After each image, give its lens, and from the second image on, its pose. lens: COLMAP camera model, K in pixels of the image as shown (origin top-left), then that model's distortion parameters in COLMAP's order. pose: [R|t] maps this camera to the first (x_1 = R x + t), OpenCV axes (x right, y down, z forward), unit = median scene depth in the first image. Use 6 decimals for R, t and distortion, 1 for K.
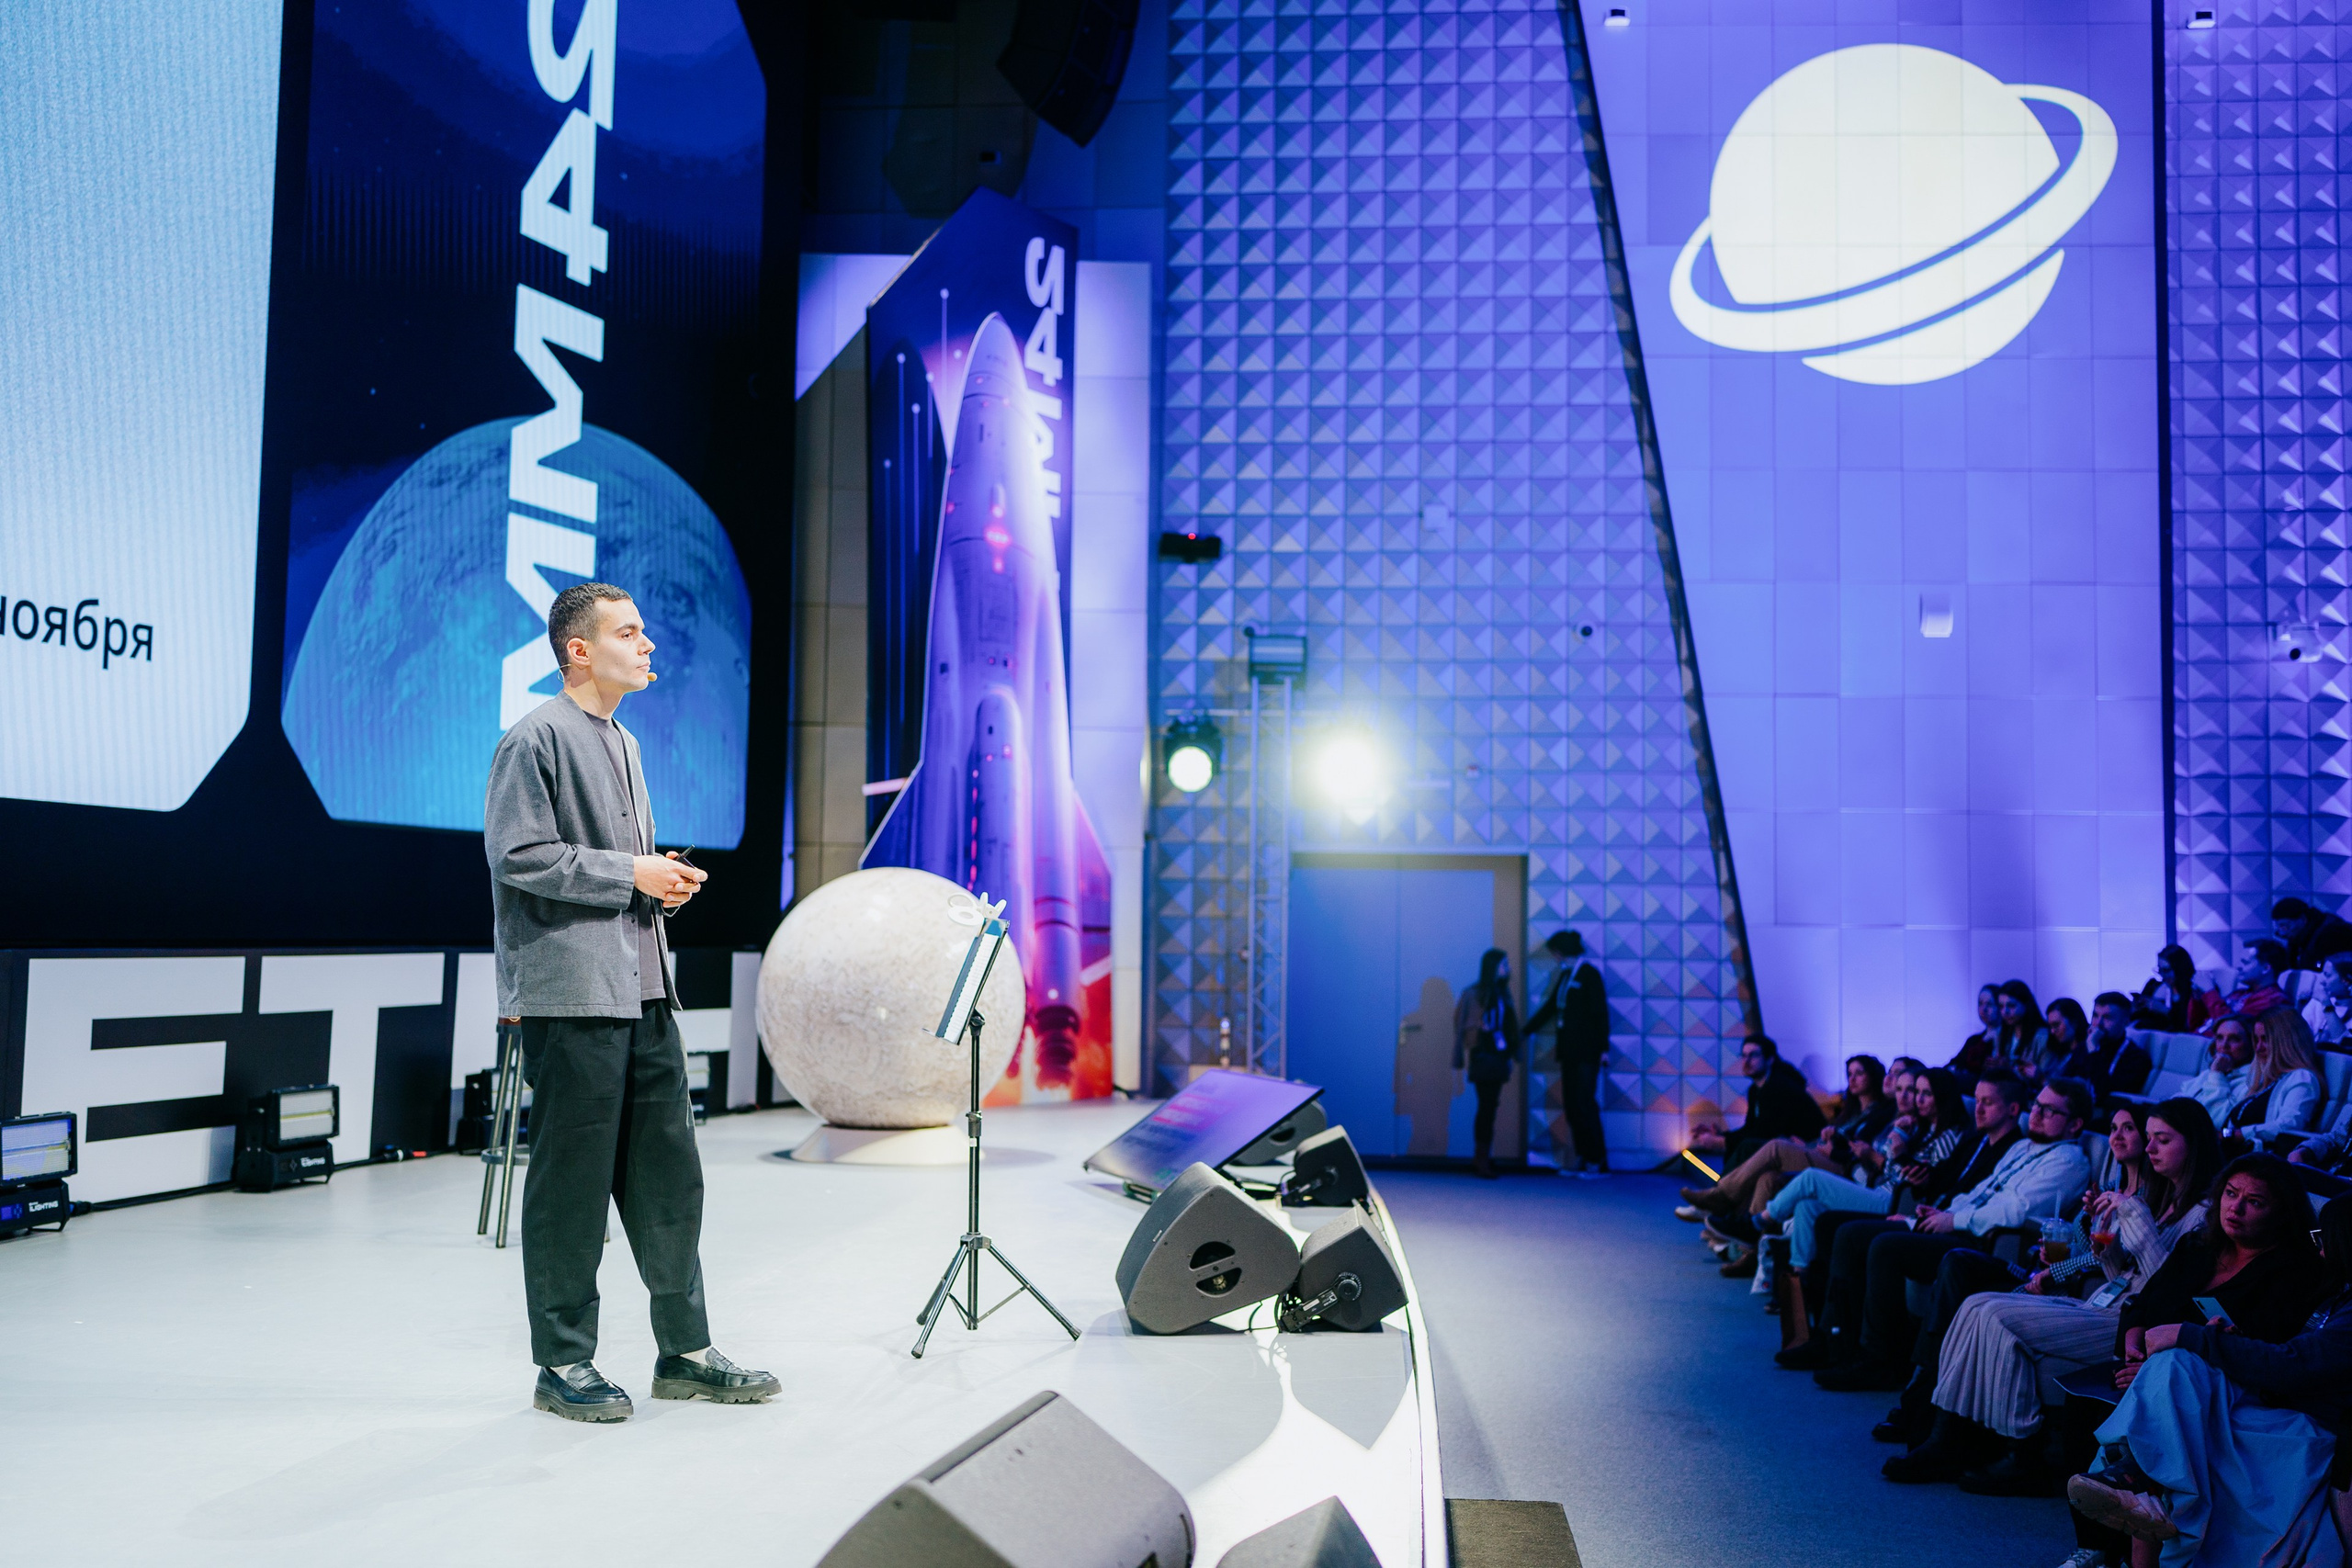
lens RADIAL K [[2307.2, 0, 1176.0], [0, 2307.2, 784.0], [0, 0, 1]] dist [-0.001893, 0.021212]
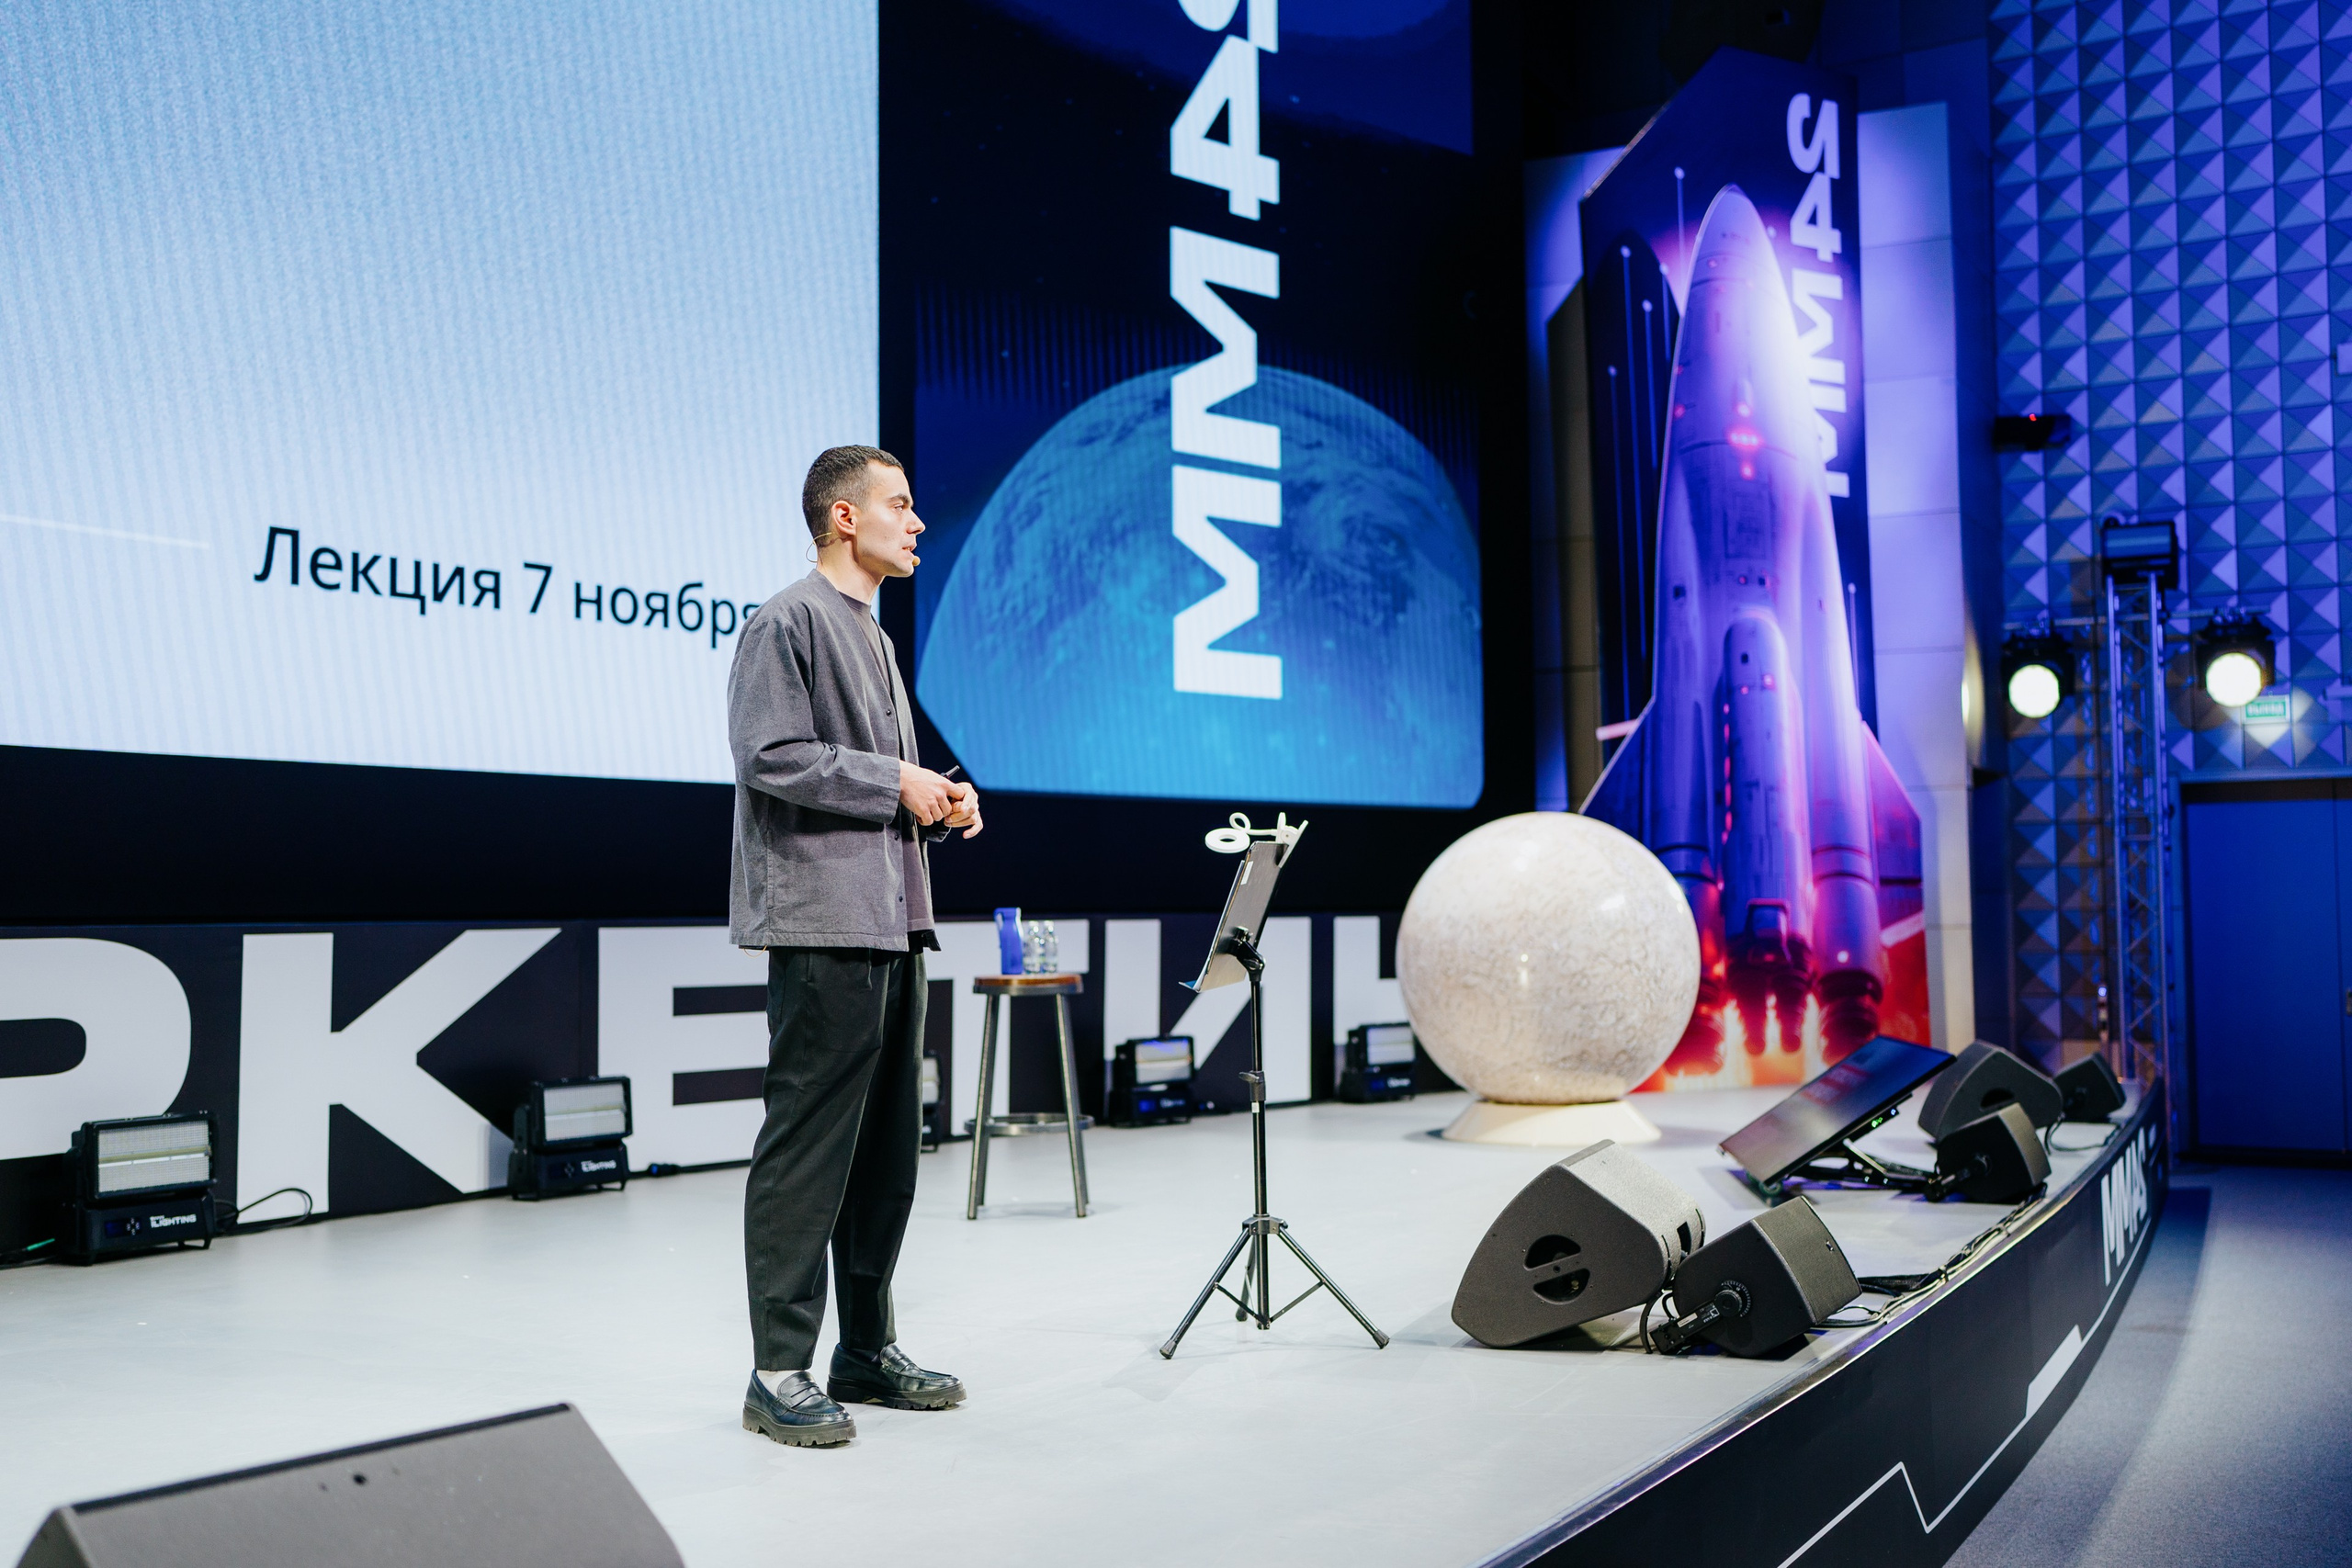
lens RADIAL K [[2373.9, 0, 1176.0], [0, 2373.9, 784.0], [0, 0, 1]] dist [0.022682, -0.003086]
pose [[0.900685, -0.050039, -0.431581, 0.126739], [0.053689, 0.998551, -0.003729, 0.018234], [0.431143, -0.019813, 0.902066, 0.096642]]
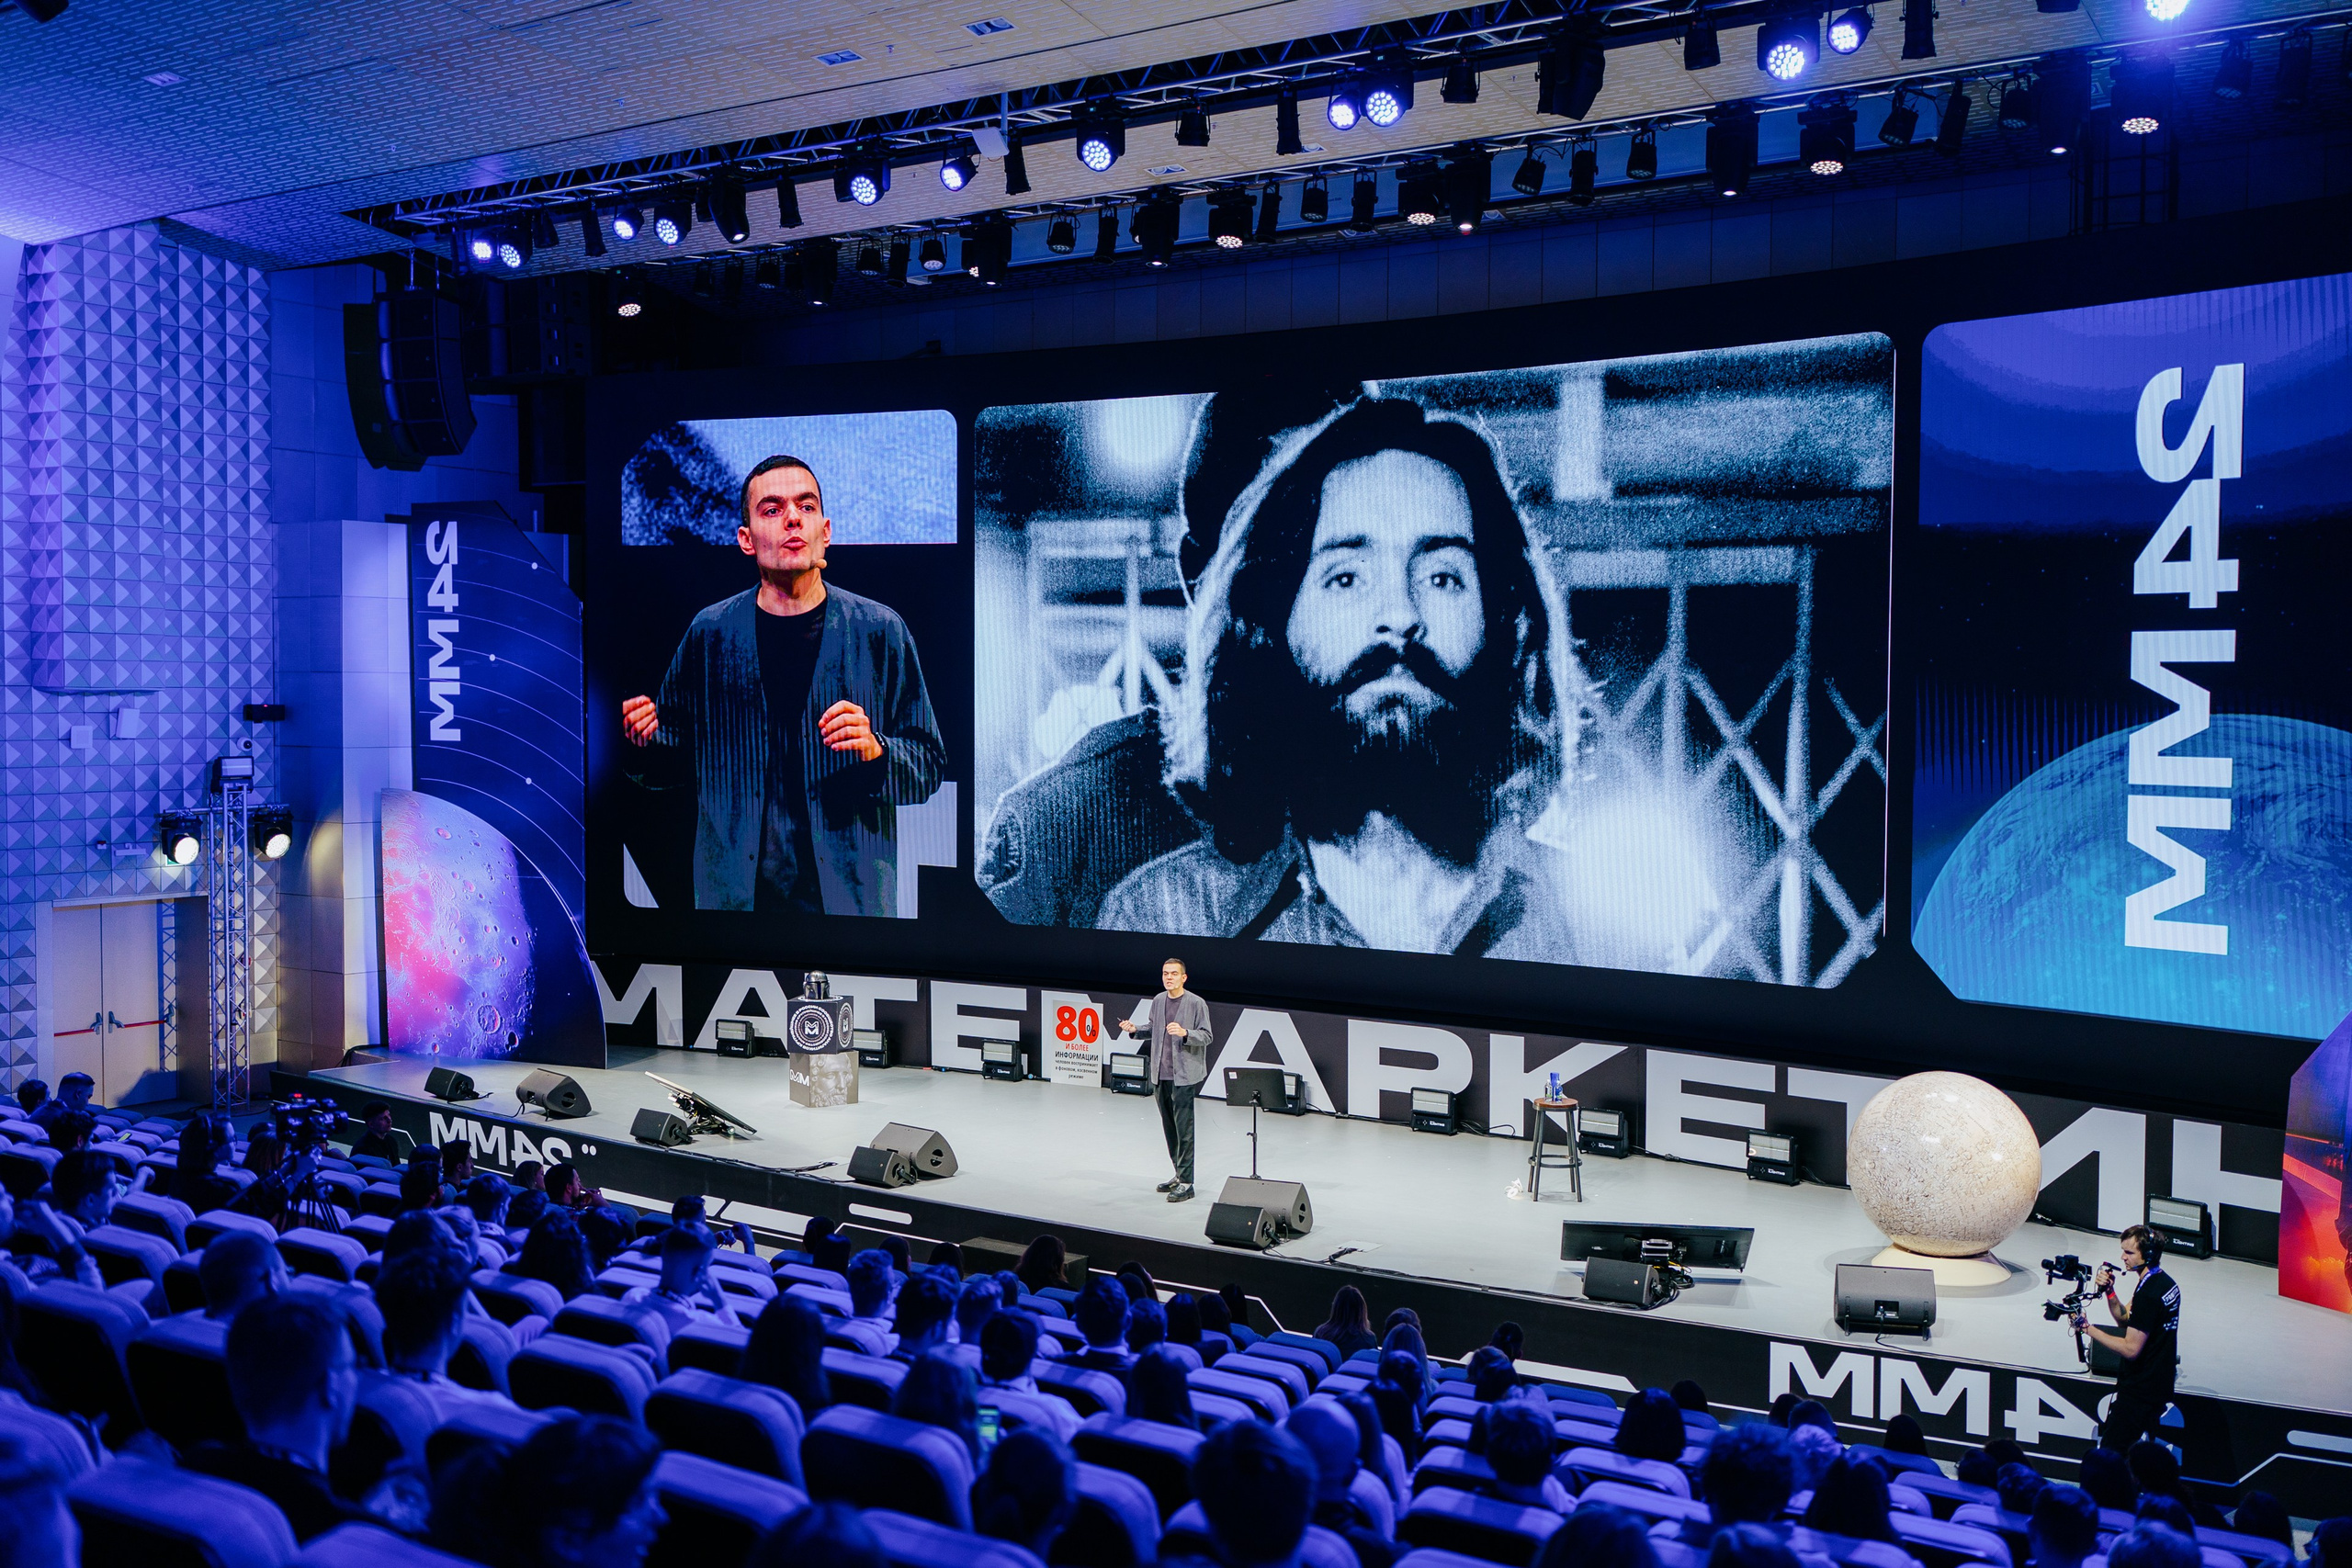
lens RADIAL K [[2307.2, 0, 1176.0], [0, 2307.2, 784.0], [0, 0, 1]] dist [-0.001893, 0.021212]
pose [[-0.478691, 0.020697, -0.877739, 1.181850], [0.045189, 0.998978, -0.001088, -0.141200], [0.876820, -0.040185, -0.479137, 1.106771]]
